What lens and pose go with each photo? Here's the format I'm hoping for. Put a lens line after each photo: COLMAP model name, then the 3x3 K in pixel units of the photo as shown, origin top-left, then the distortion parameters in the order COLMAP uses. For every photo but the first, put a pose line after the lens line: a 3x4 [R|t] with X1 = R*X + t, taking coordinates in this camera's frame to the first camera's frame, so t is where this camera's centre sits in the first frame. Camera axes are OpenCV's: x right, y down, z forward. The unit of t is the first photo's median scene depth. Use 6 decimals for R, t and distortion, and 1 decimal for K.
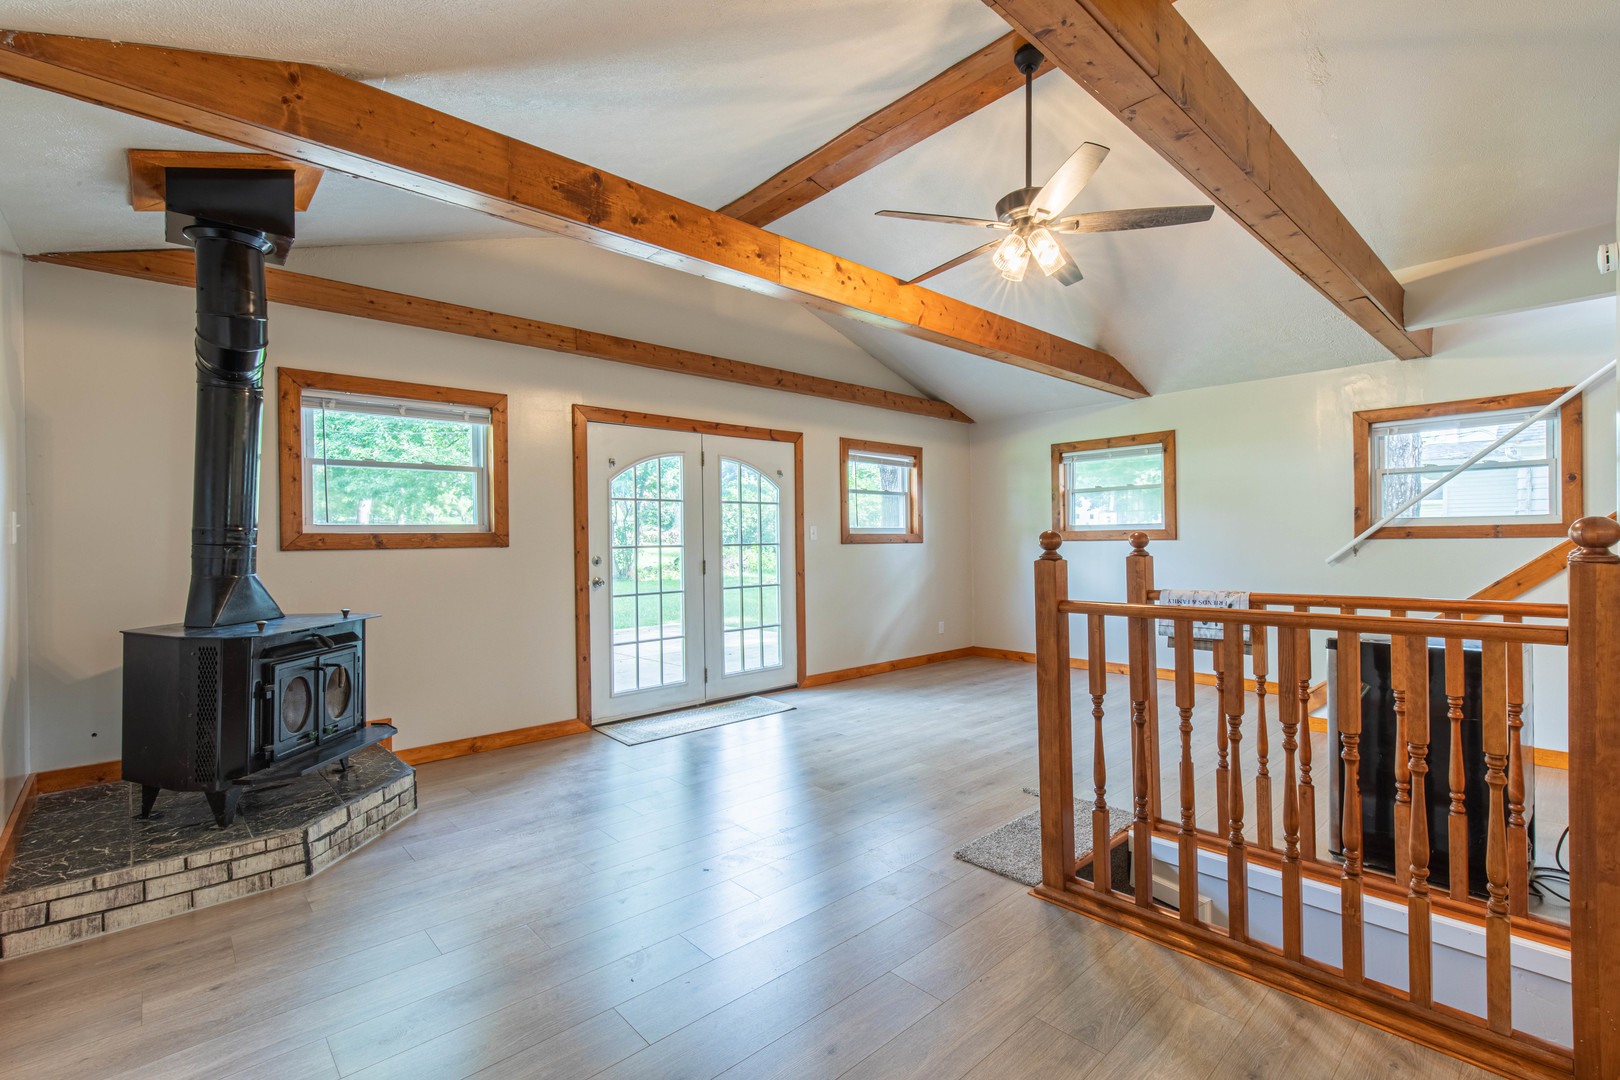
lens RADIAL K [[722.3, 0, 831.9], [0, 722.3, 531.8], [0, 0, 1]] dist [0.003520, 0.000117]
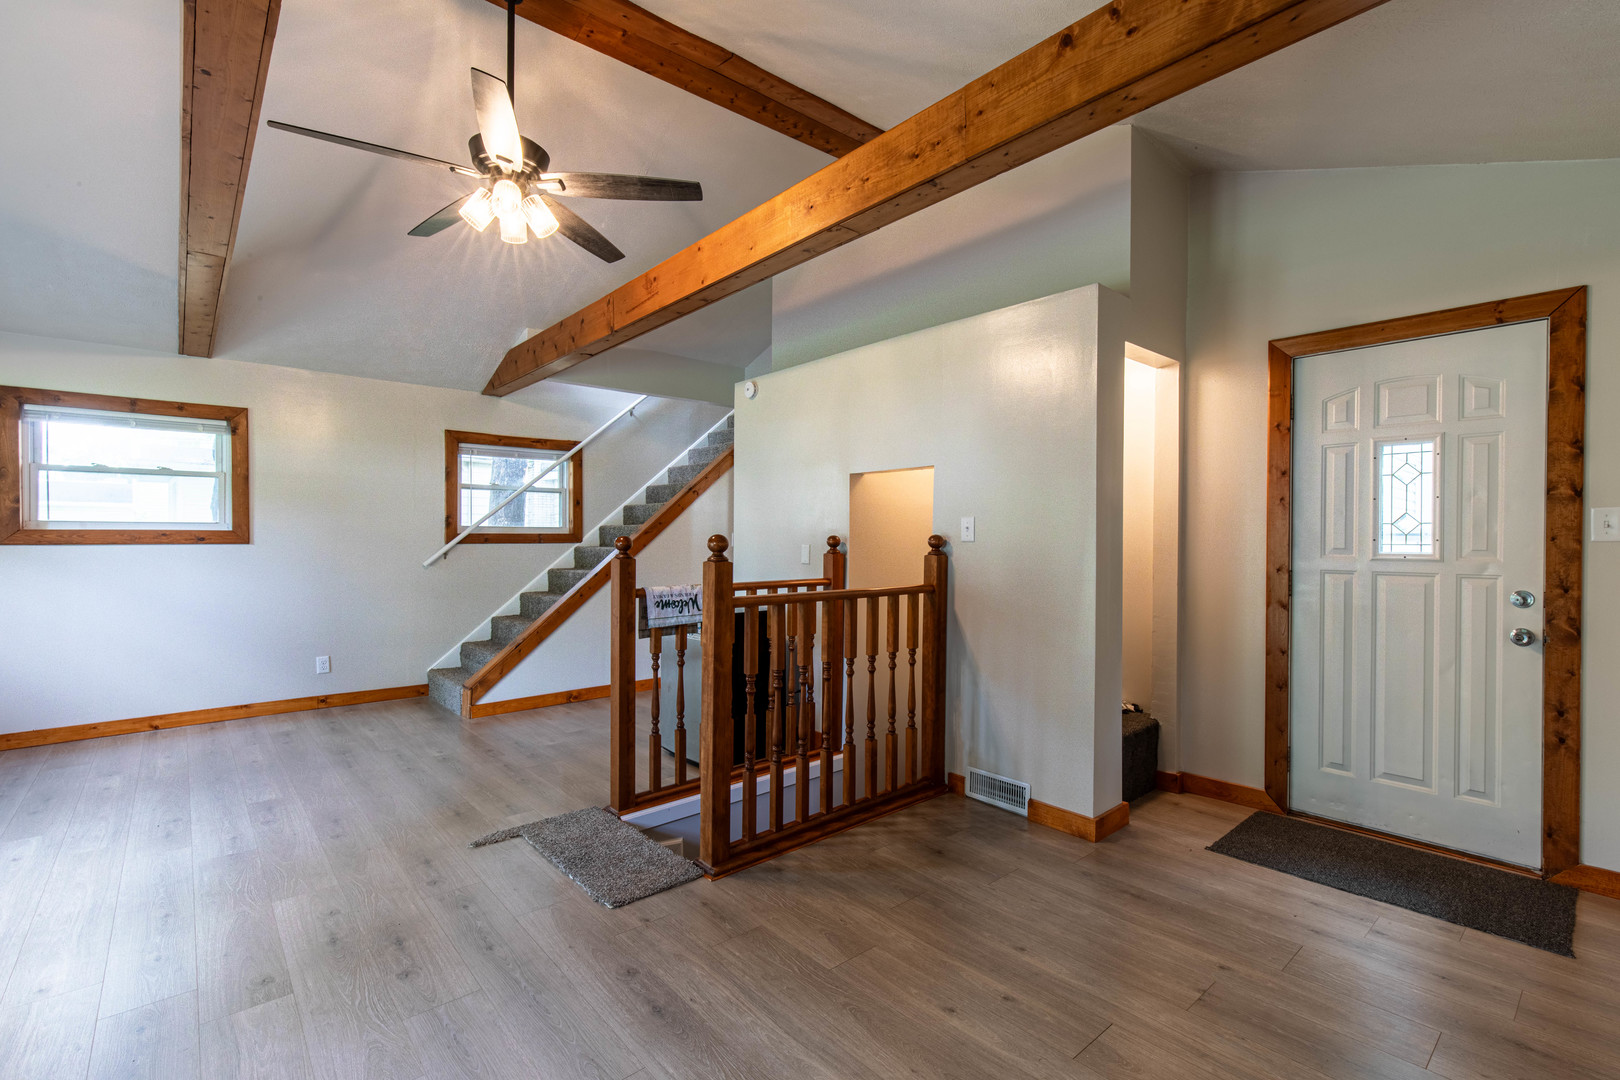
lens RADIAL K [[722.3, 0, 831.1], [0, 722.3, 534.3], [0, 0, 1]] dist [0.003520, 0.000117]
pose [[0.026632, 0.020197, 0.999441, -0.548427], [-0.013695, 0.999709, -0.019838, 0.012463], [-0.999551, -0.013159, 0.026901, 0.568058]]
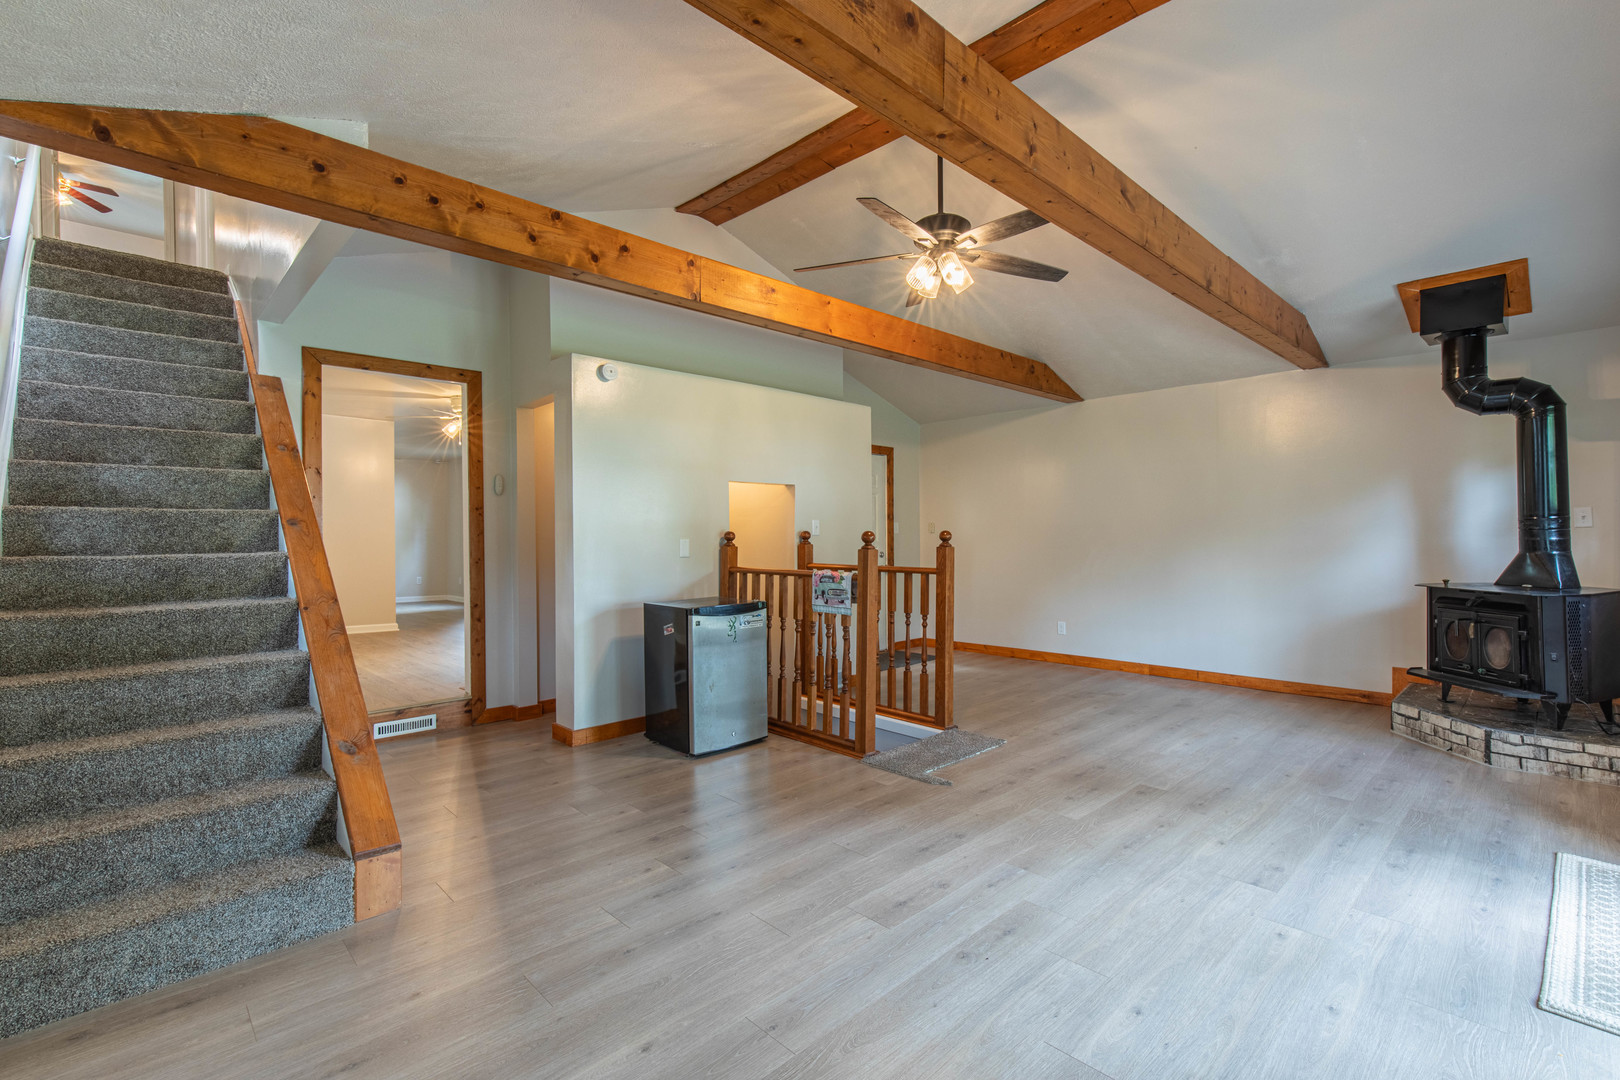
lens RADIAL K [[722.3, 0, 809.6], [0, 722.3, 539.6], [0, 0, 1]] dist [0.003520, 0.000117]
pose [[-0.999765, 0.021127, 0.004915, 0.442355], [0.021114, 0.999773, -0.002694, 0.015301], [-0.004971, -0.002590, -0.999984, 1.983971]]
